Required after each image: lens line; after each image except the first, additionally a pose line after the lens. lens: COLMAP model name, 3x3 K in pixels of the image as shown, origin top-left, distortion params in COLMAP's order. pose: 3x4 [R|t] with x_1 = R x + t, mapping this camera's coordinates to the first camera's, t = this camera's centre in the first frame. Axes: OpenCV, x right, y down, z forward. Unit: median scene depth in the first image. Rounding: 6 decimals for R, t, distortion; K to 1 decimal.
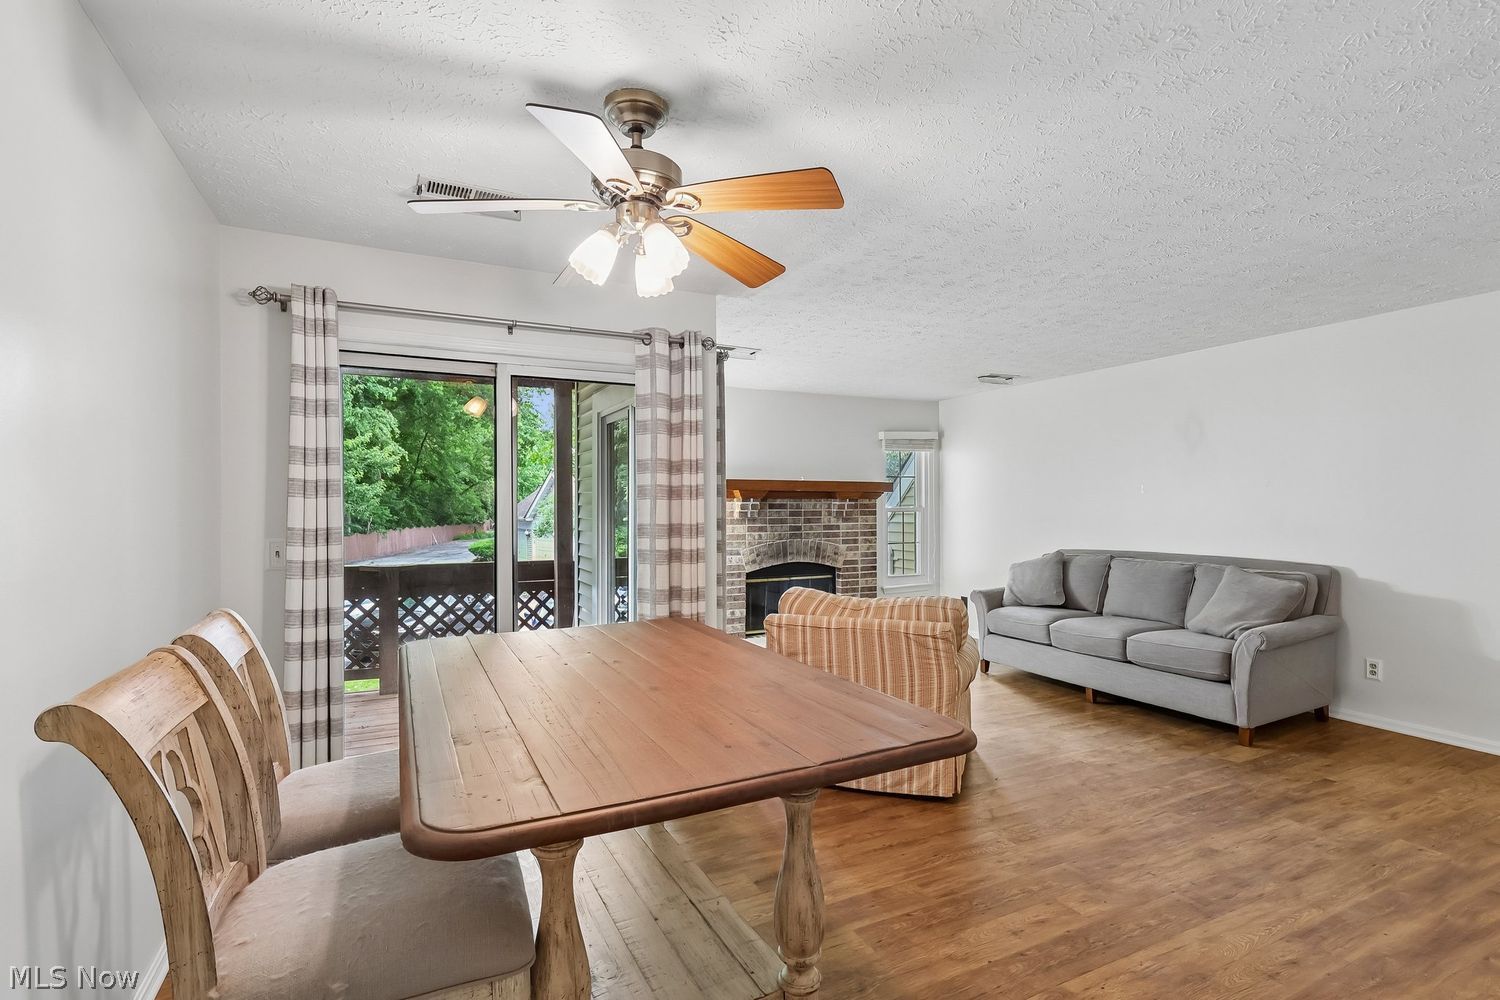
lens RADIAL K [[710.5, 0, 748.9], [0, 710.5, 499.3], [0, 0, 1]] dist [-0.031108, 0.024855]
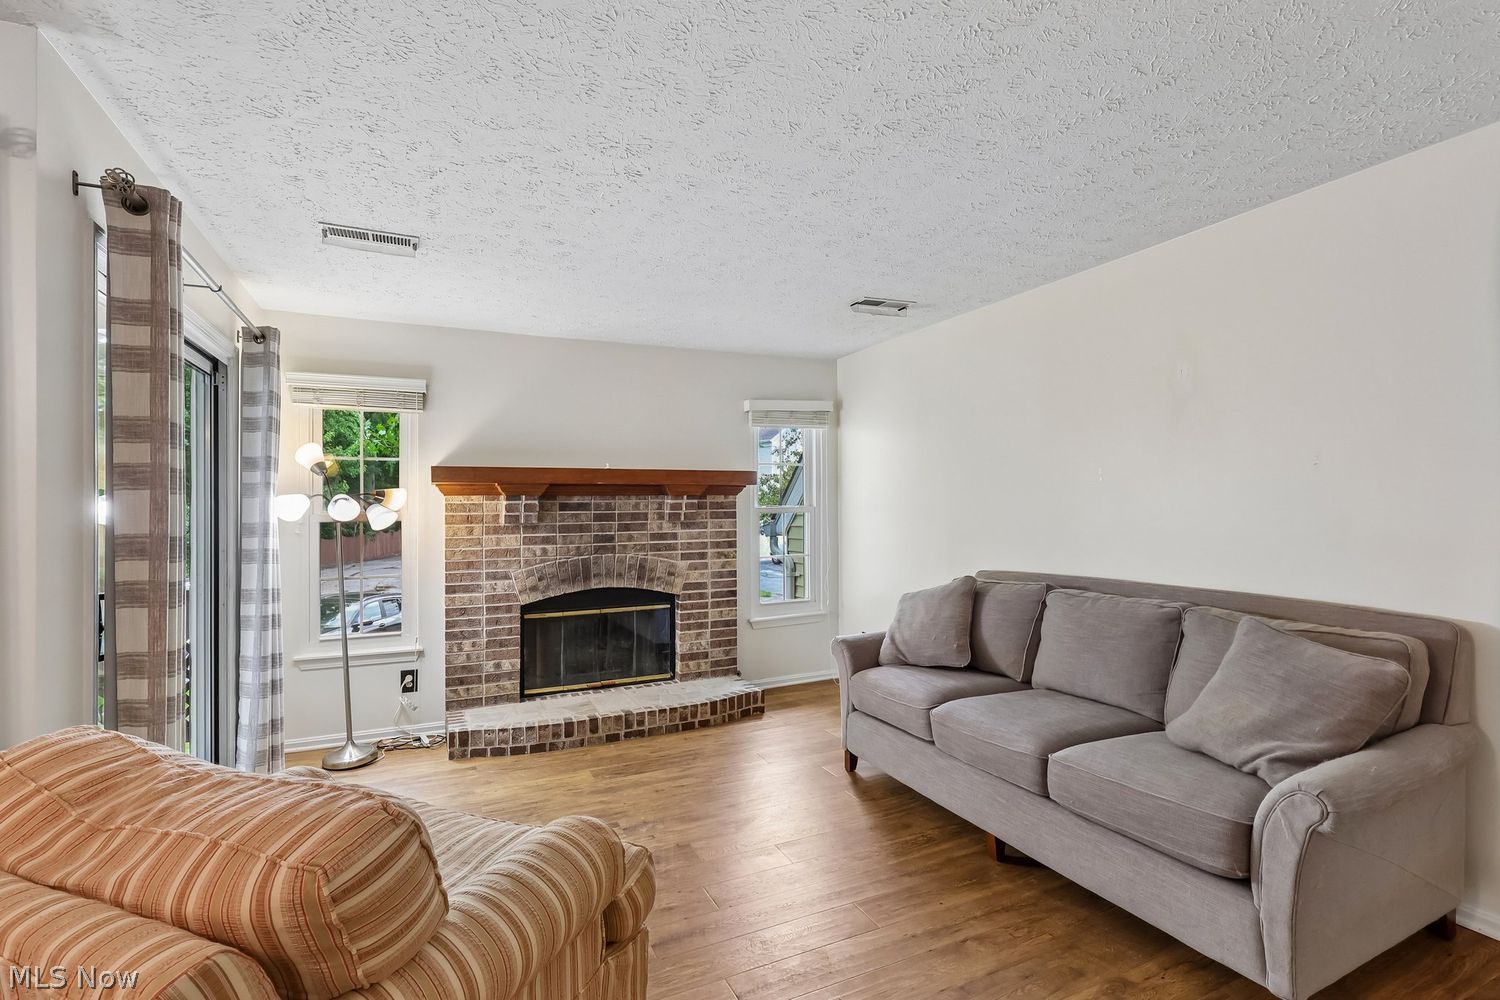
lens RADIAL K [[710.5, 0, 748.9], [0, 710.5, 499.3], [0, 0, 1]] dist [-0.031108, 0.024855]
pose [[0.999877, -0.007069, -0.013973, 0.220961], [0.007101, 0.999972, 0.002297, 0.002438], [0.013957, -0.002396, 0.999900, 0.324793]]
